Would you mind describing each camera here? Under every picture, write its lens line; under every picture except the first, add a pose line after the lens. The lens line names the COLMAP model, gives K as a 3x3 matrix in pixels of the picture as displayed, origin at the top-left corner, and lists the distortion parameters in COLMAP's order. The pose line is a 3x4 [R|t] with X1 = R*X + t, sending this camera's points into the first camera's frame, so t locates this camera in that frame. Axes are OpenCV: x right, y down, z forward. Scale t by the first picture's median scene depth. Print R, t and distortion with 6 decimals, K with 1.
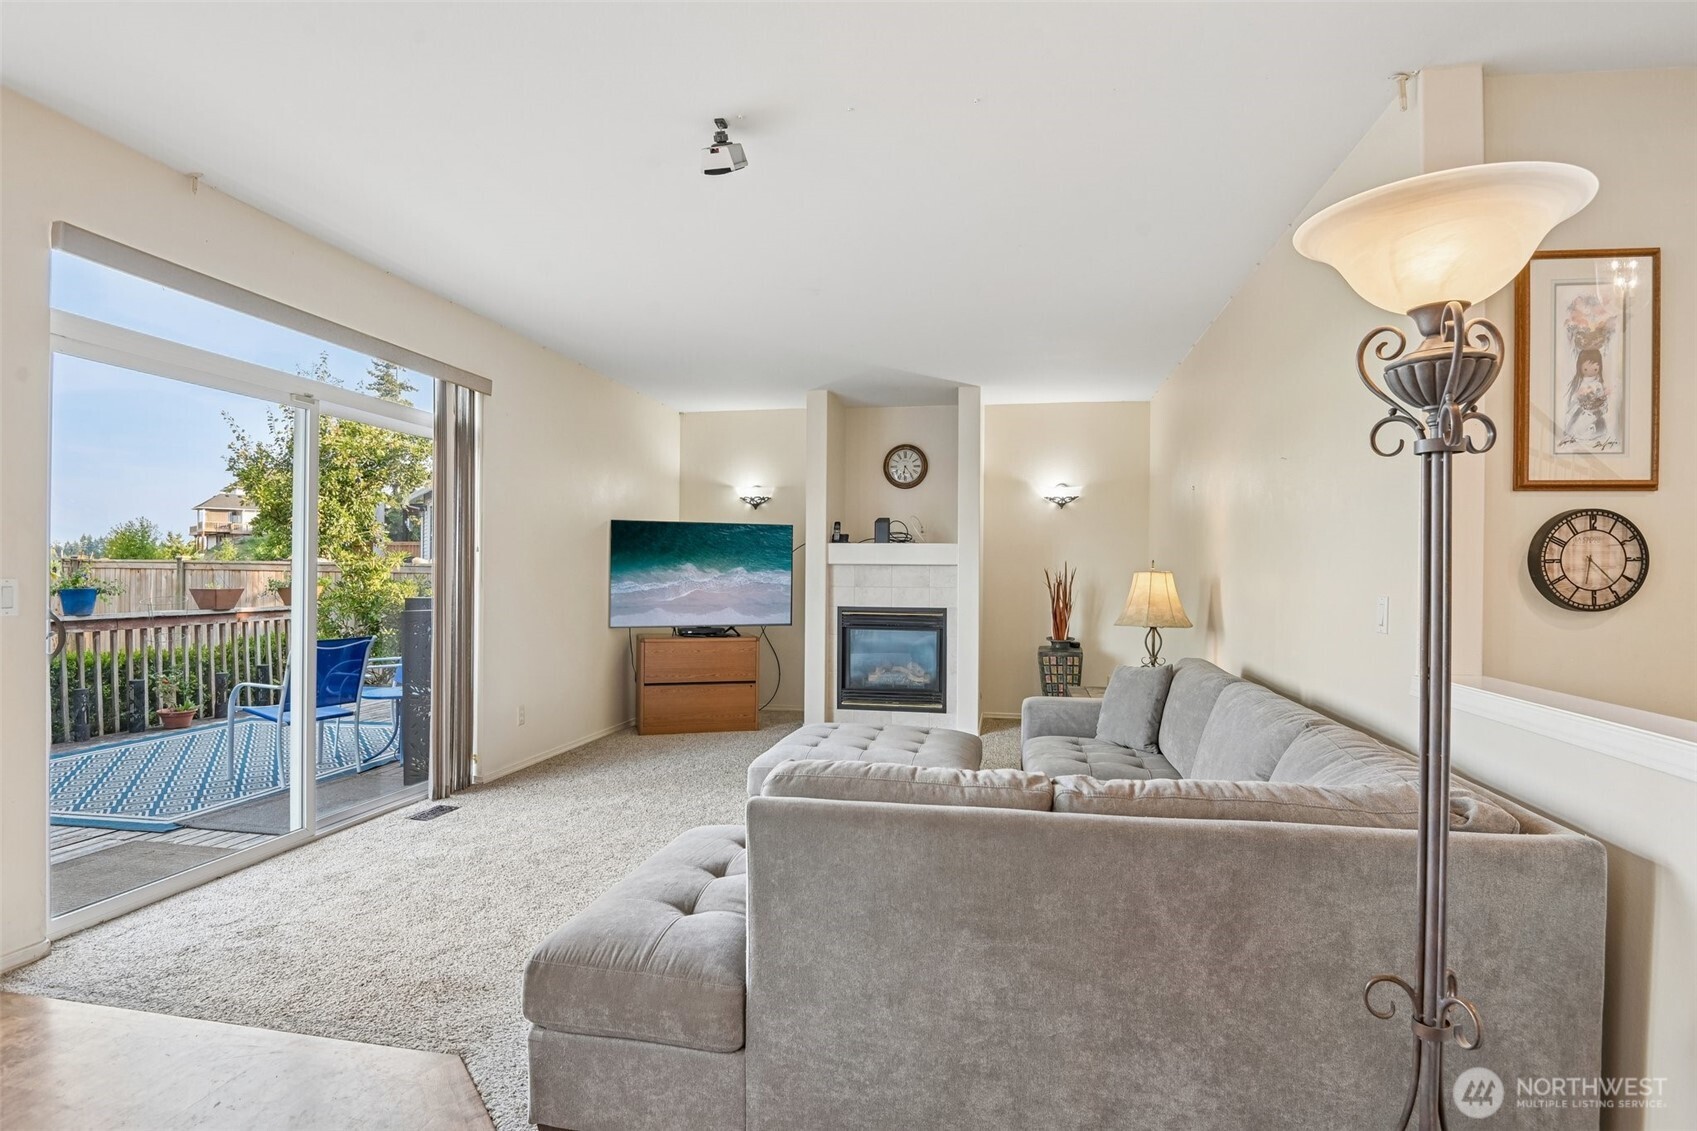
lens RADIAL K [[898.5, 0, 866.9], [0, 898.5, 571.7], [0, 0, 1]] dist [-0.008382, -0.003596]
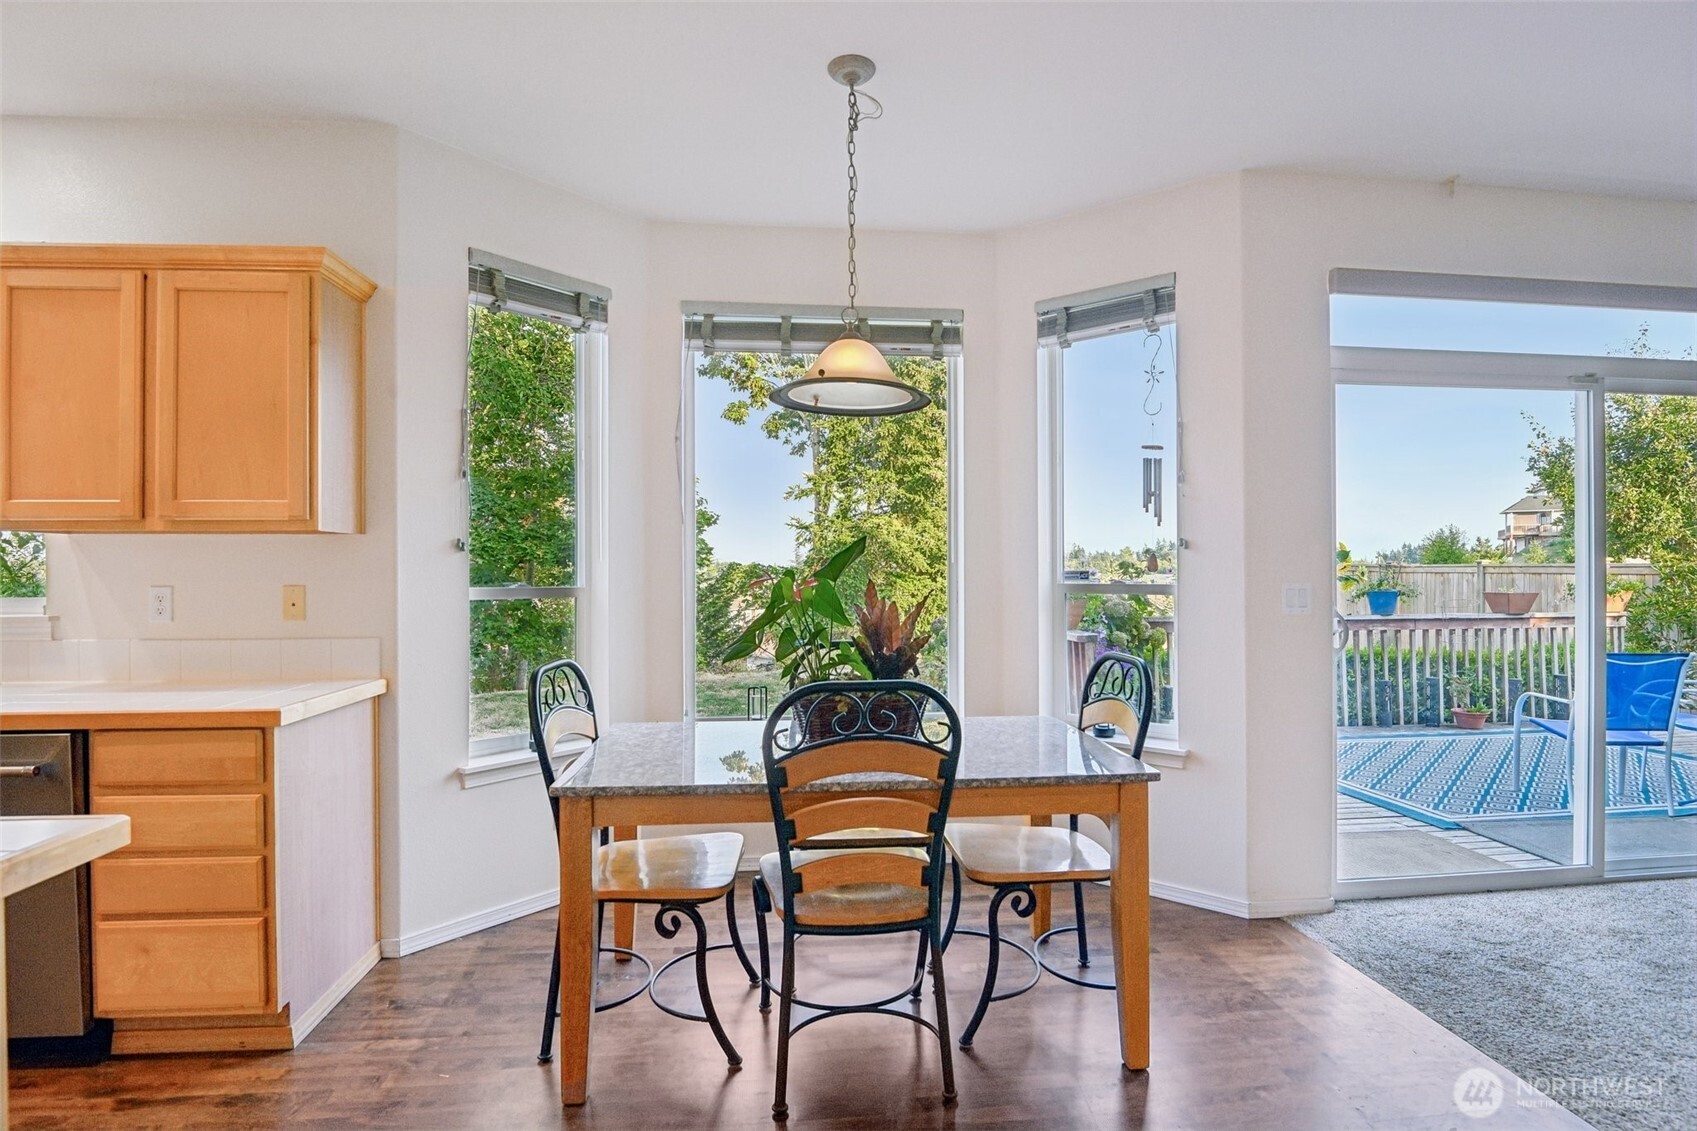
lens RADIAL K [[898.5, 0, 856.1], [0, 898.5, 569.5], [0, 0, 1]] dist [-0.008382, -0.003596]
pose [[0.291585, -0.012242, -0.956467, 0.003515], [0.006025, 0.999922, -0.010962, 0.000415], [0.956526, -0.002566, 0.291636, 0.051165]]
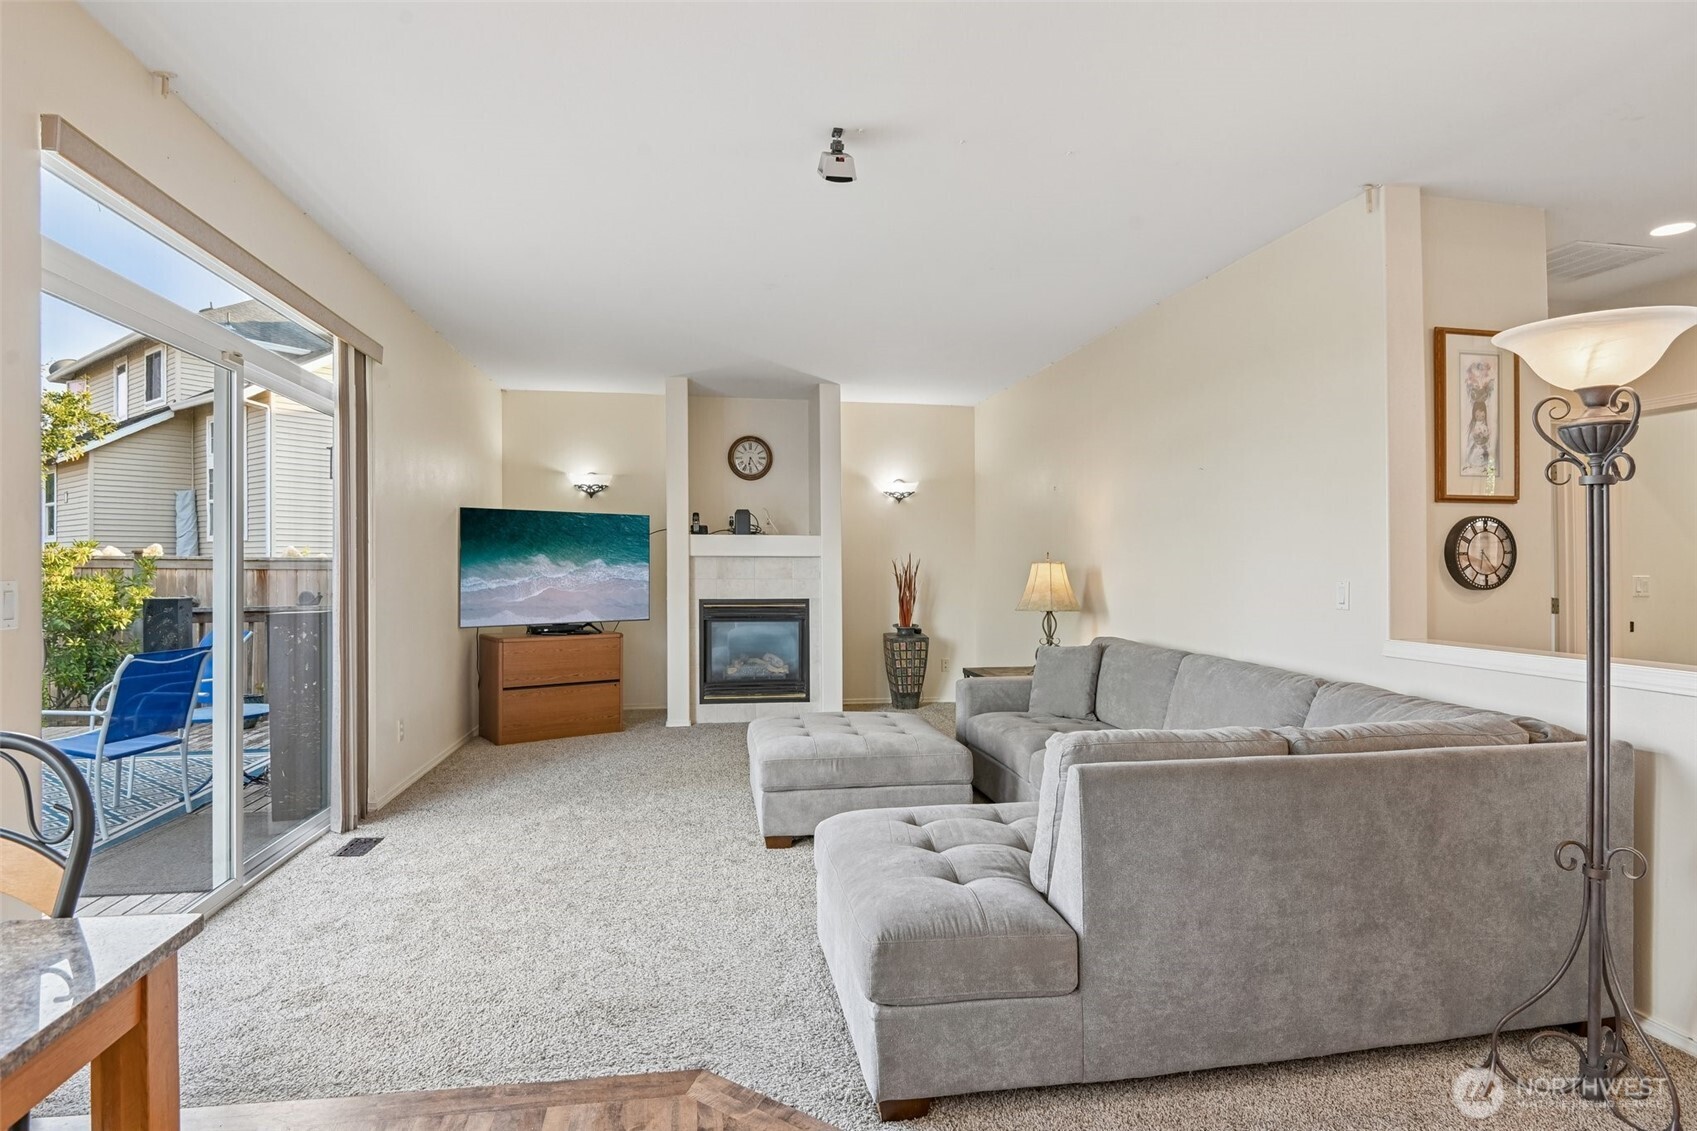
lens RADIAL K [[898.5, 0, 907.1], [0, 898.5, 558.9], [0, 0, 1]] dist [-0.008382, -0.003596]
pose [[0.934492, -0.003049, 0.355972, -0.331089], [0.004554, 0.999984, -0.003388, -0.002045], [-0.355956, 0.004787, 0.934491, 0.009929]]
